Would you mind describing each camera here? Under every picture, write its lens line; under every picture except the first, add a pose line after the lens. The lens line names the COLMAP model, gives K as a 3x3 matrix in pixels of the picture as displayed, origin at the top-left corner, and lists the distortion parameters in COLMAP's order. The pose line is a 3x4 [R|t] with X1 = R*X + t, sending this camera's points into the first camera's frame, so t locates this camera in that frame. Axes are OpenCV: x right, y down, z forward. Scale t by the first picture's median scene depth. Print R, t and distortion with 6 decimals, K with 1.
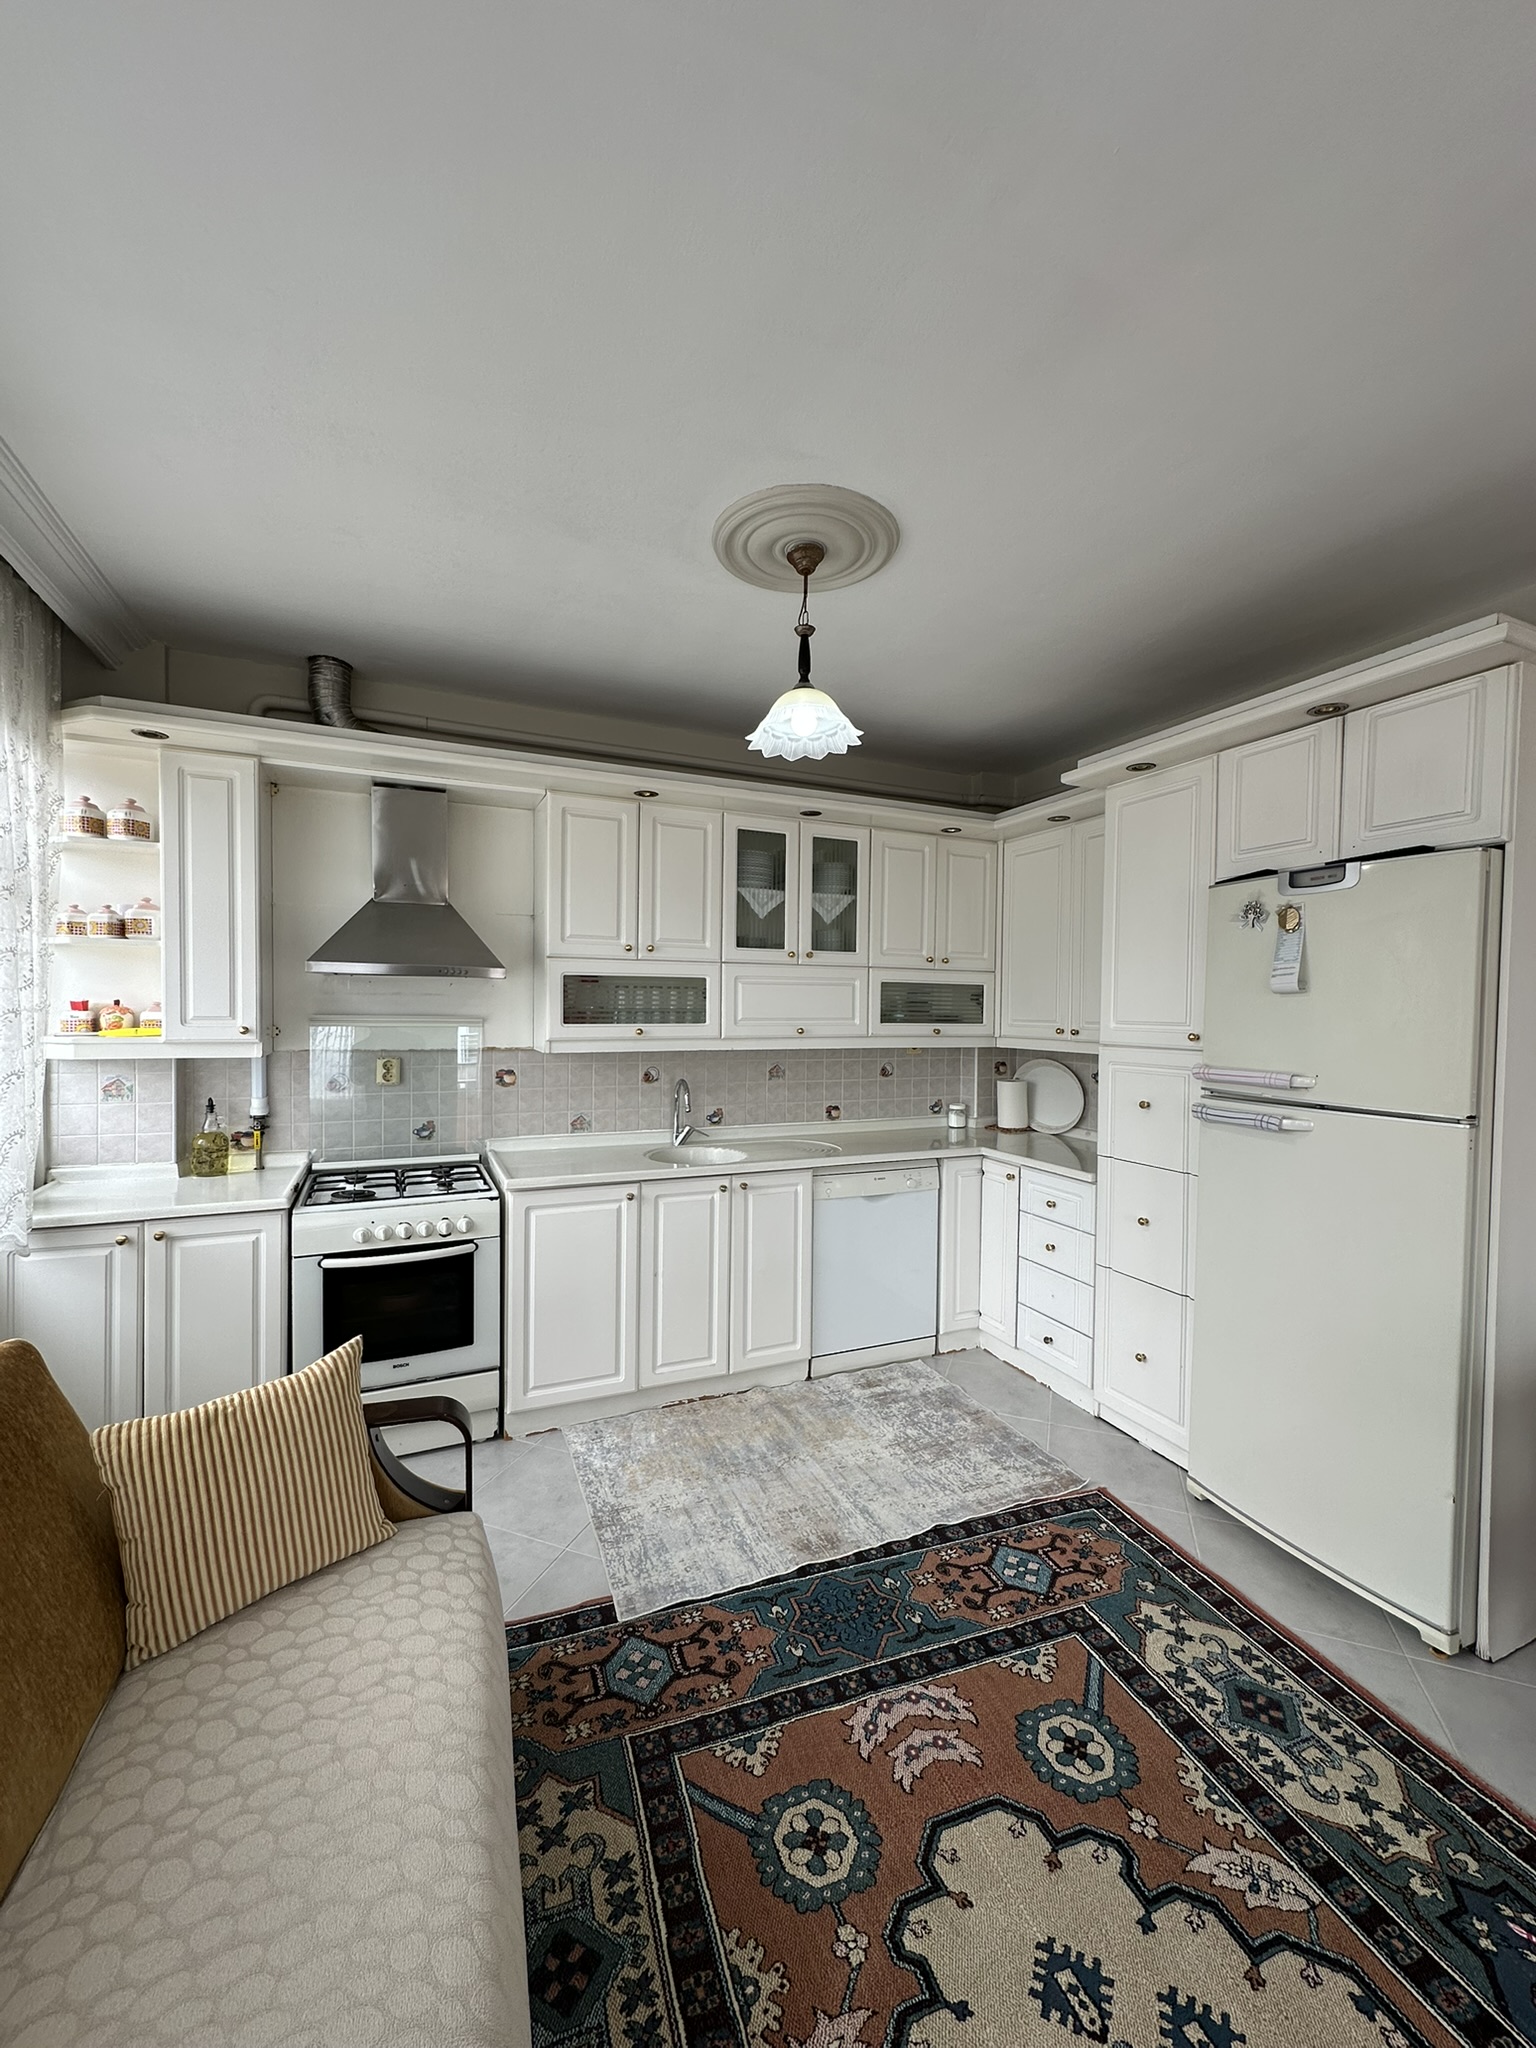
lens RADIAL K [[814.0, 0, 766.0], [0, 814.0, 1028.0], [0, 0, 1]] dist [-0.005396, 0.001496]
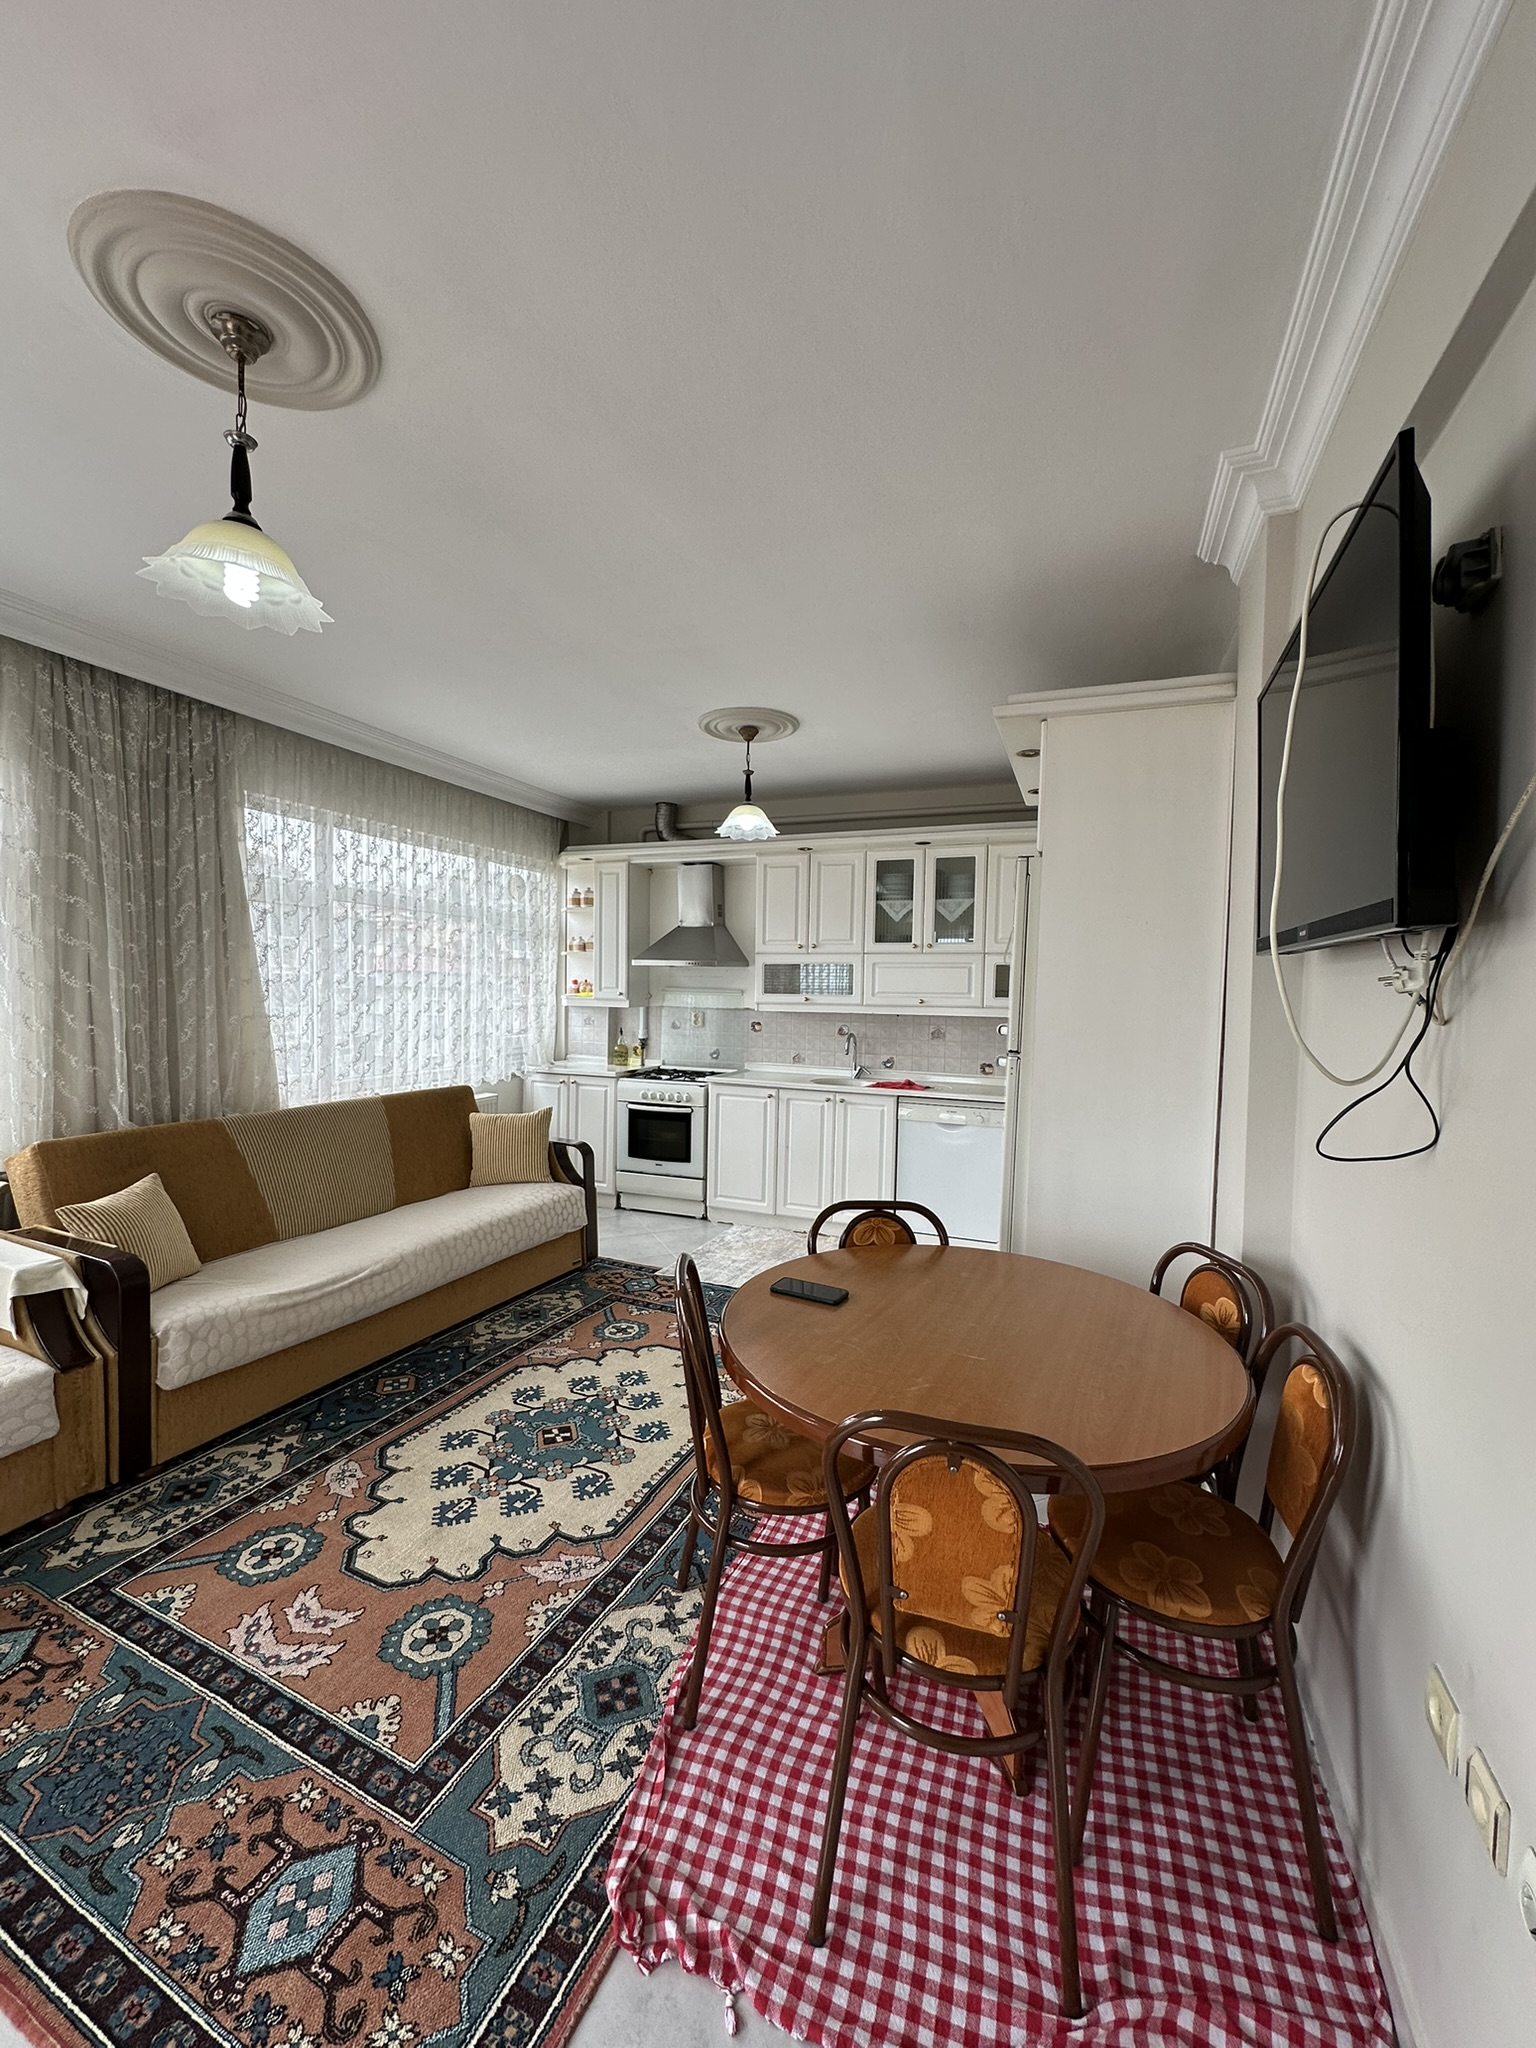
lens RADIAL K [[814.0, 0, 768.2], [0, 814.0, 1027.0], [0, 0, 1]] dist [-0.005396, 0.001496]
pose [[0.708785, 0.034584, -0.704576, 1.063928], [-0.030088, 0.999371, 0.018786, 0.036429], [0.704783, 0.007884, 0.709380, -0.202022]]
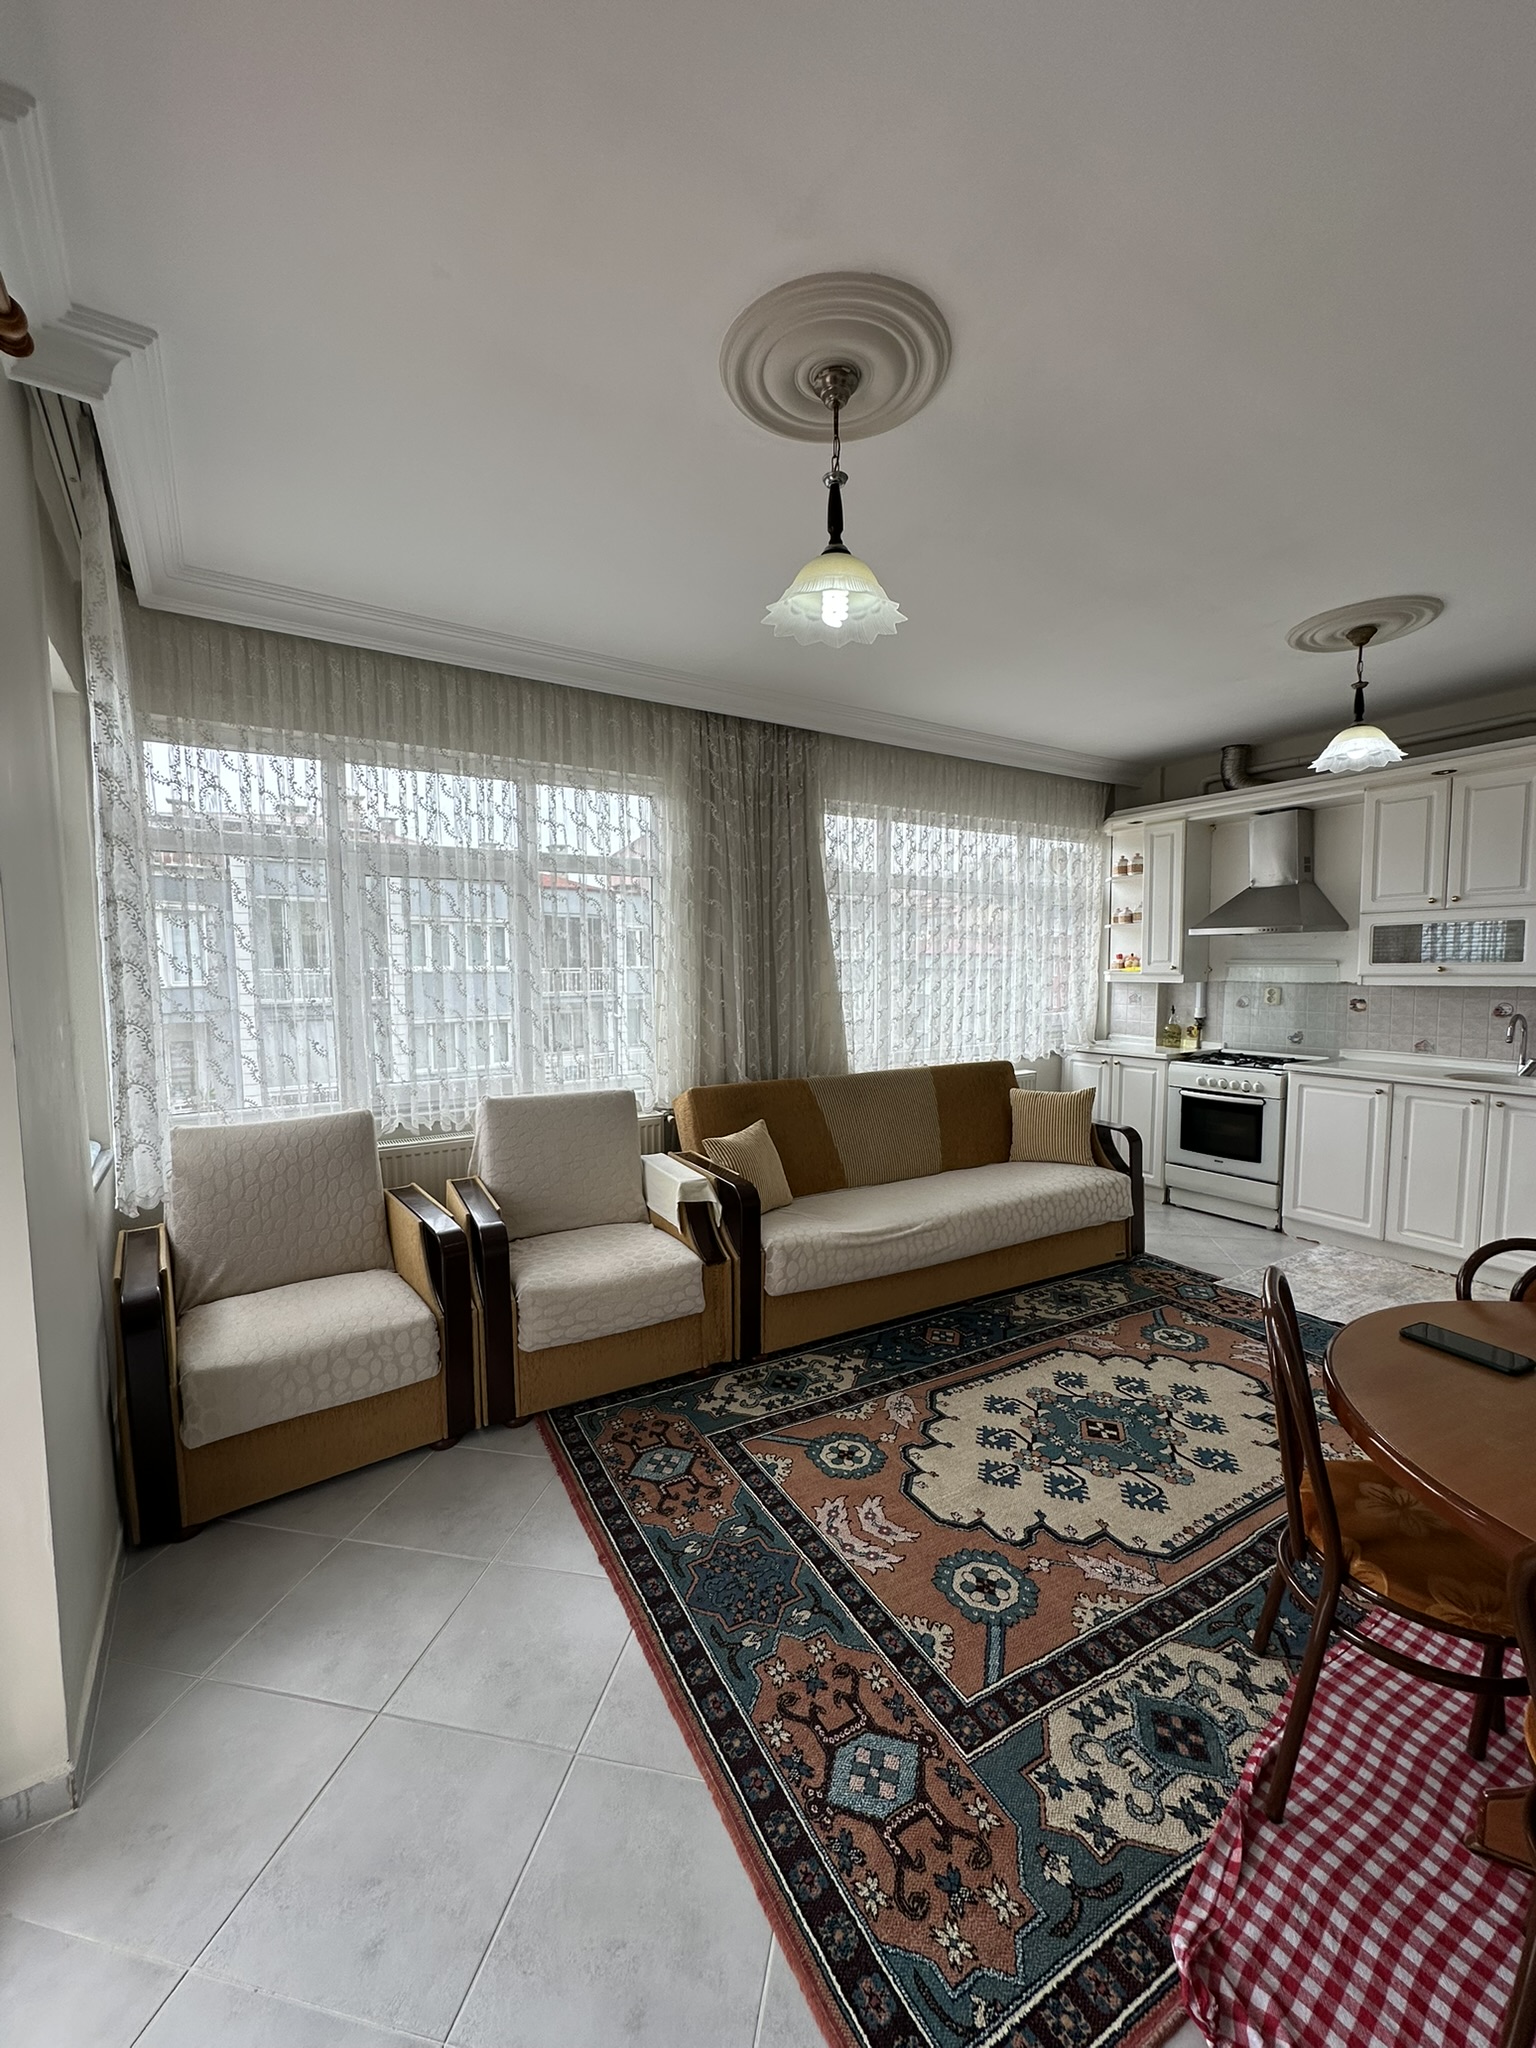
lens RADIAL K [[814.0, 0, 765.4], [0, 814.0, 1026.5], [0, 0, 1]] dist [-0.005396, 0.001496]
pose [[0.154113, 0.061025, -0.986167, 1.041913], [-0.018771, 0.998092, 0.058830, 0.044321], [0.987875, 0.009445, 0.154964, -0.213328]]
